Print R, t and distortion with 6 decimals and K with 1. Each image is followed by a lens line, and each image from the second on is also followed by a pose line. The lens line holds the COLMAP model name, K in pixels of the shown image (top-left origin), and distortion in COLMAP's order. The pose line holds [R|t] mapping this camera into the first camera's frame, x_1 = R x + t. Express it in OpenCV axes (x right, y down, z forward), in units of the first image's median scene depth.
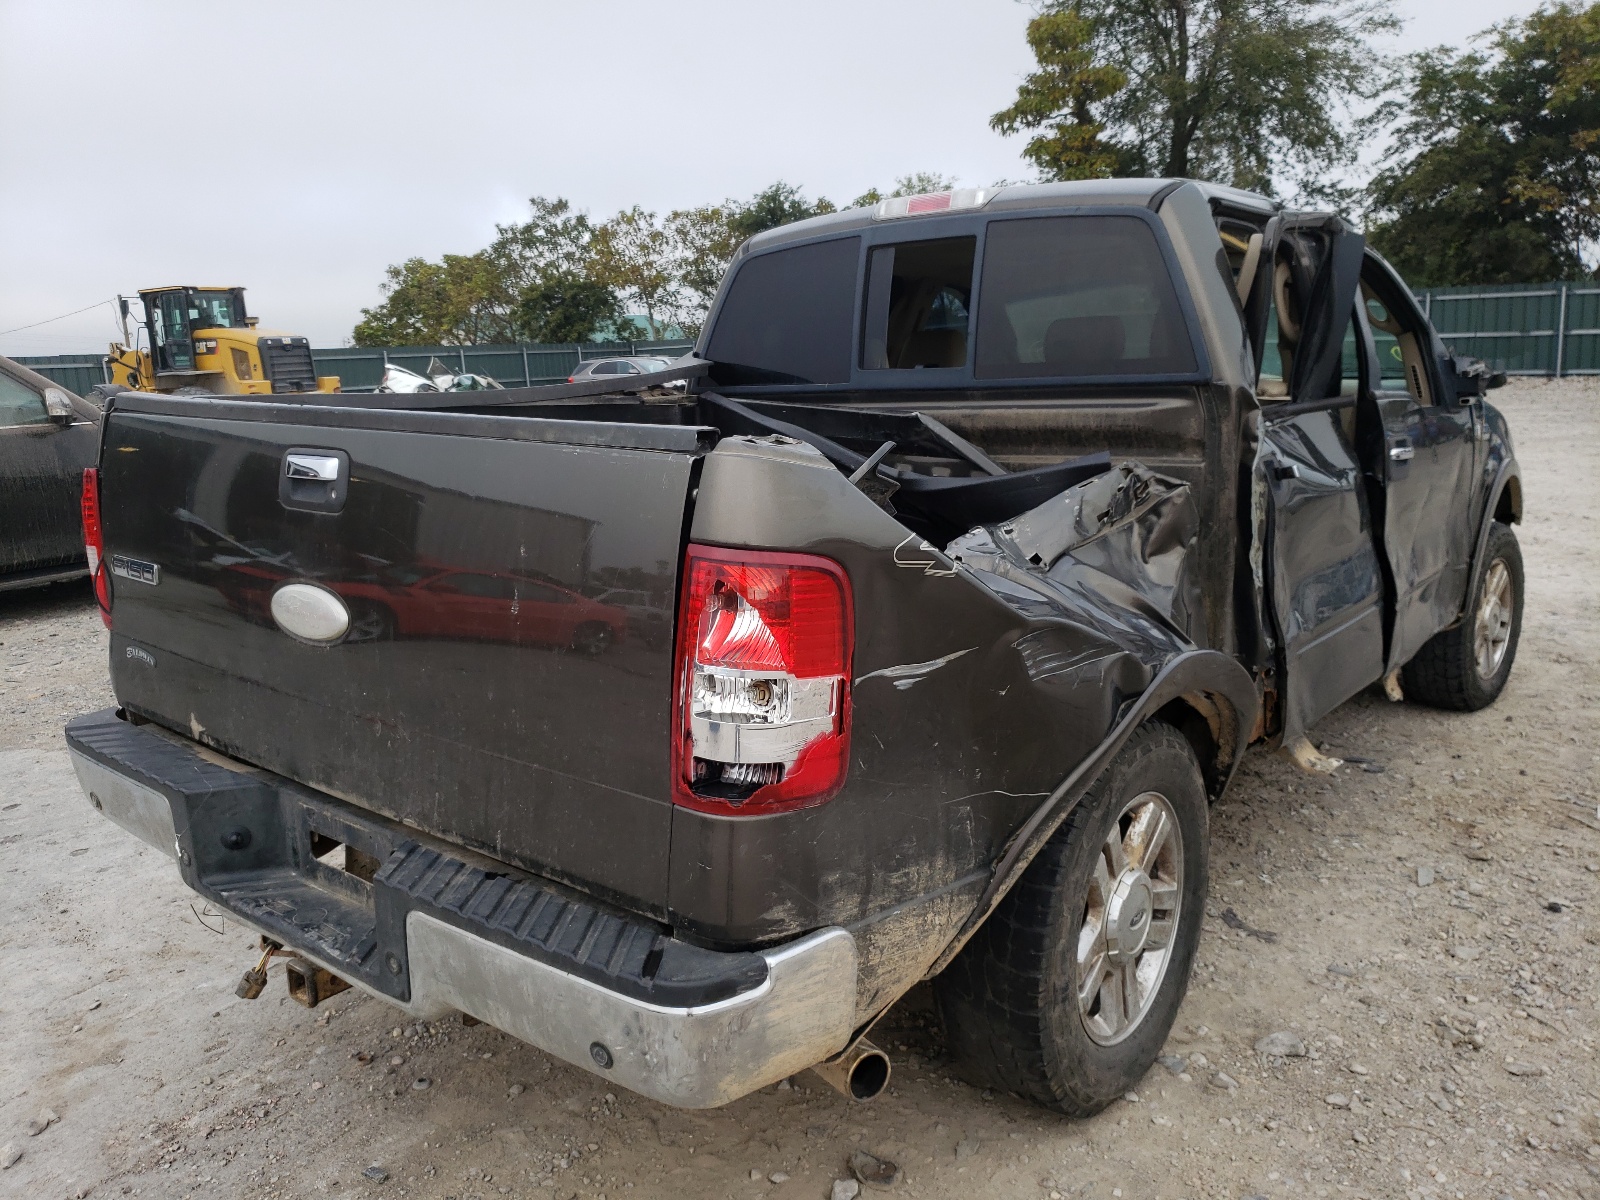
lens RADIAL K [[1226.5, 0, 753.5], [0, 1226.5, 609.8], [0, 0, 1]] dist [0.010480, 0.031092]
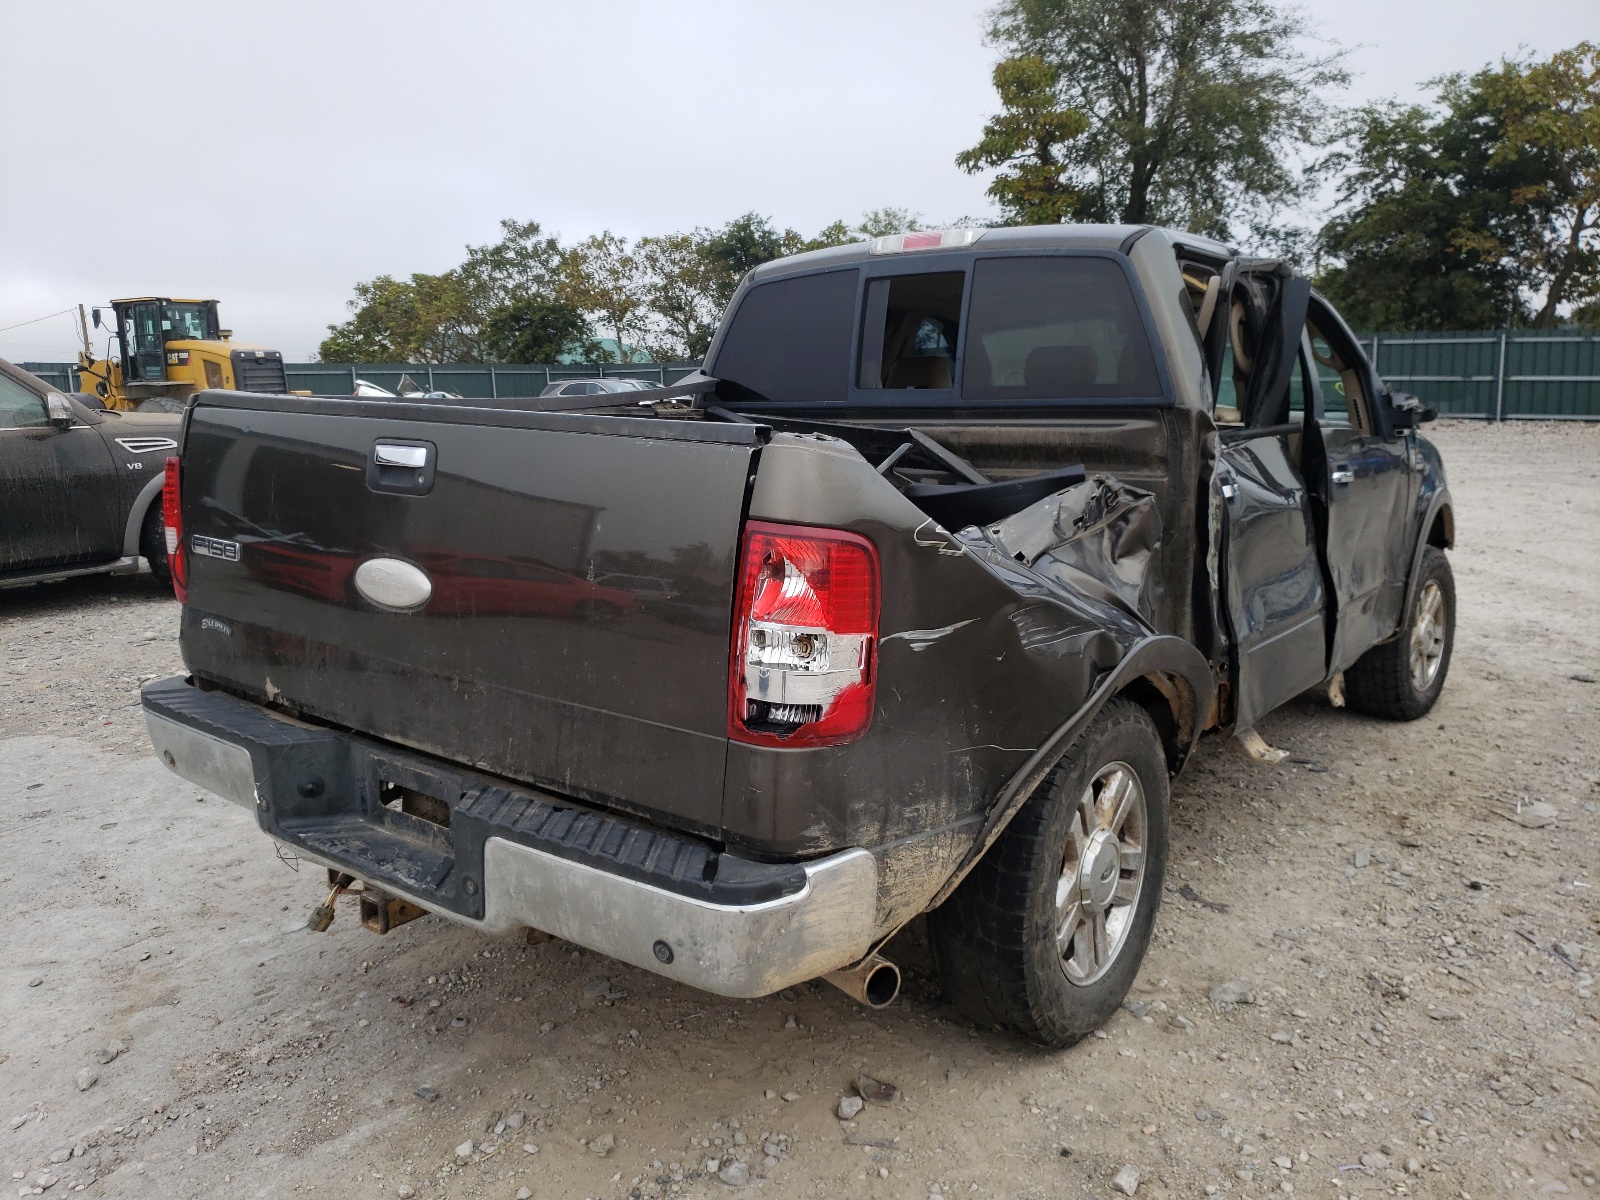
lens RADIAL K [[1224.5, 0, 752.1], [0, 1224.5, 595.3], [0, 0, 1]] dist [0.030933, 0.001077]
pose [[0.999316, 0.019117, 0.031662, -0.044710], [-0.018092, 0.999312, -0.032368, 0.031001], [-0.032259, 0.031773, 0.998974, -0.103638]]
